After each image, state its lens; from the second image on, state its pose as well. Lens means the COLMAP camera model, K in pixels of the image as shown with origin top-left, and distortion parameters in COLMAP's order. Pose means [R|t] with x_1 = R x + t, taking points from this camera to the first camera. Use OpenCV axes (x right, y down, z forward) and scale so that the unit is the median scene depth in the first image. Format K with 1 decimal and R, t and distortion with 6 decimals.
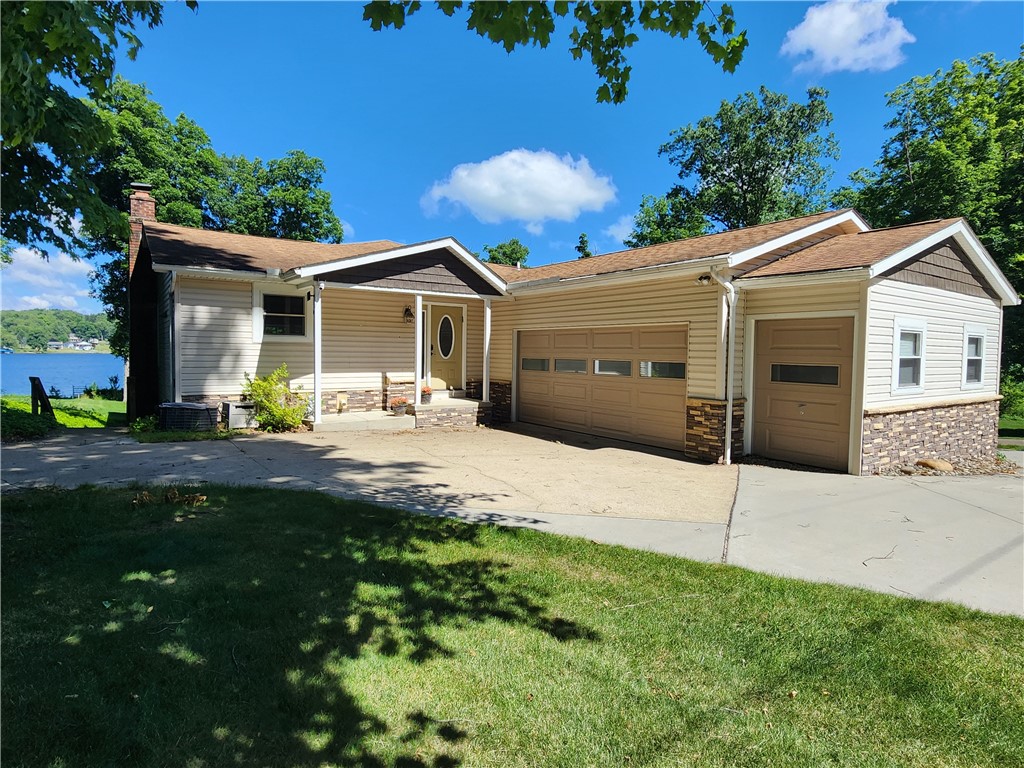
lens RADIAL K [[565.7, 0, 508.7], [0, 565.7, 379.5], [0, 0, 1]] dist [0.002085, 0.003160]
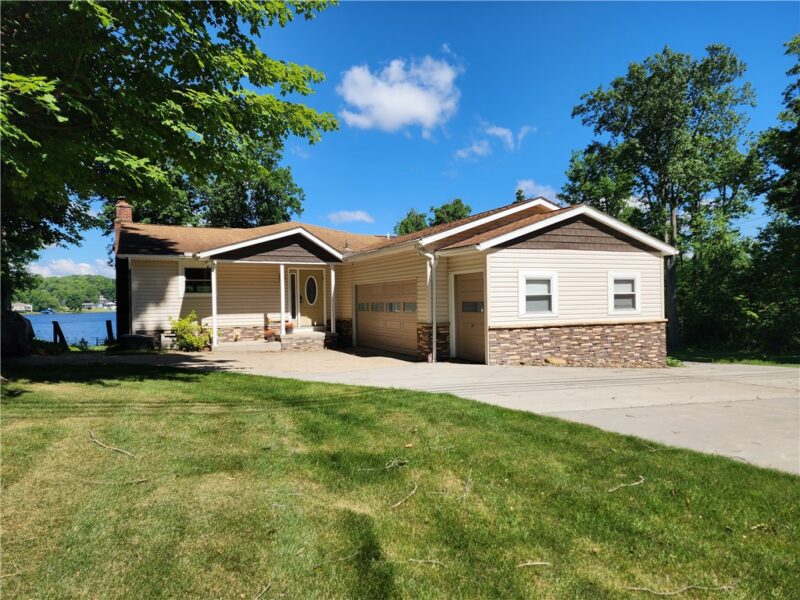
lens RADIAL K [[545.1, 0, 400.3], [0, 545.1, 304.9], [0, 0, 1]] dist [0.093202, -0.020950]
pose [[0.985738, -0.028578, -0.165844, 0.410457], [0.021570, 0.998803, -0.043904, 0.036292], [0.166900, 0.039701, 0.985174, -0.430297]]
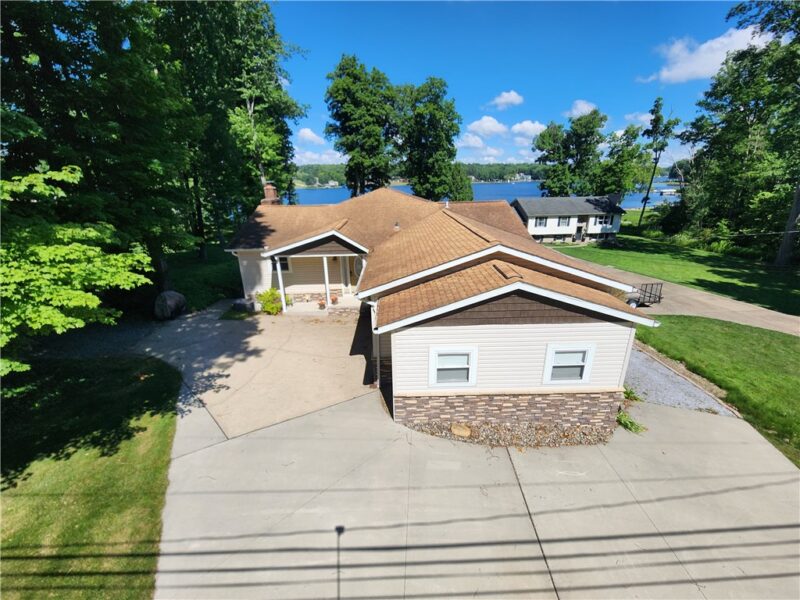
lens RADIAL K [[336.6, 0, 393.1], [0, 336.6, 297.7], [0, 0, 1]] dist [-0.001779, -0.000650]
pose [[0.815118, 0.164662, -0.555401, 0.761180], [0.007115, 0.955834, 0.293822, -0.366291], [0.579252, -0.243451, 0.777945, 0.138215]]
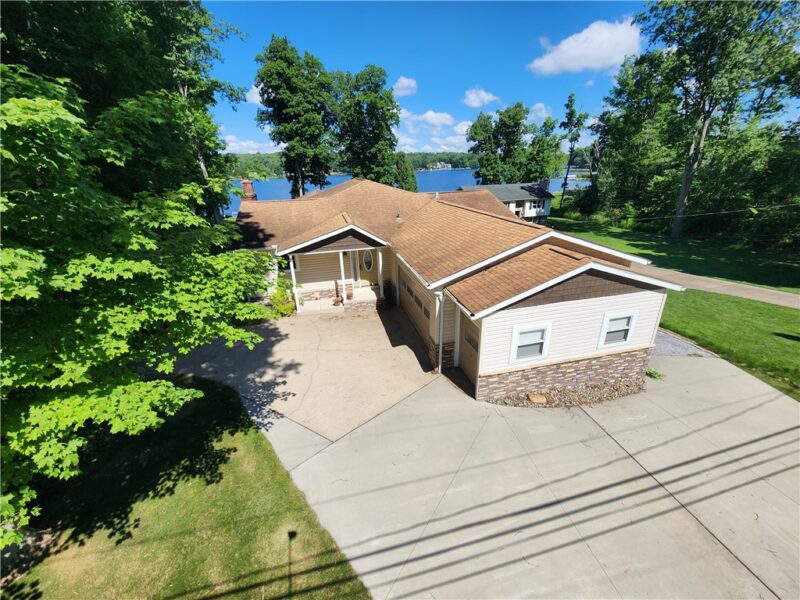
lens RADIAL K [[336.6, 0, 394.2], [0, 336.6, 297.8], [0, 0, 1]] dist [-0.001779, -0.000650]
pose [[0.922545, 0.101406, -0.372327, 0.490652], [0.027040, 0.945494, 0.324513, -0.380396], [0.384941, -0.309446, 0.869519, -0.039752]]
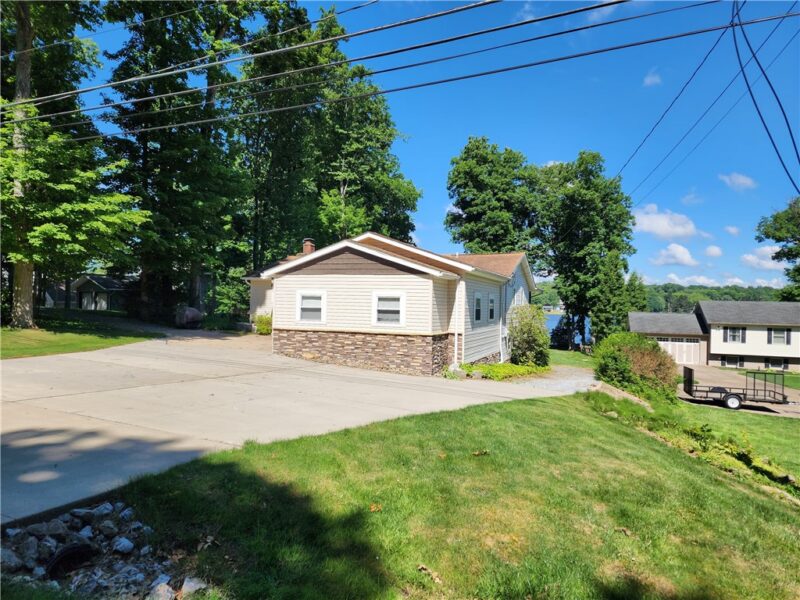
lens RADIAL K [[545.1, 0, 393.4], [0, 545.1, 301.6], [0, 0, 1]] dist [0.093202, -0.020950]
pose [[0.536444, -0.007028, -0.843906, 1.922094], [-0.055072, 0.997542, -0.043314, 0.010410], [0.842137, 0.069711, 0.534739, 0.082429]]
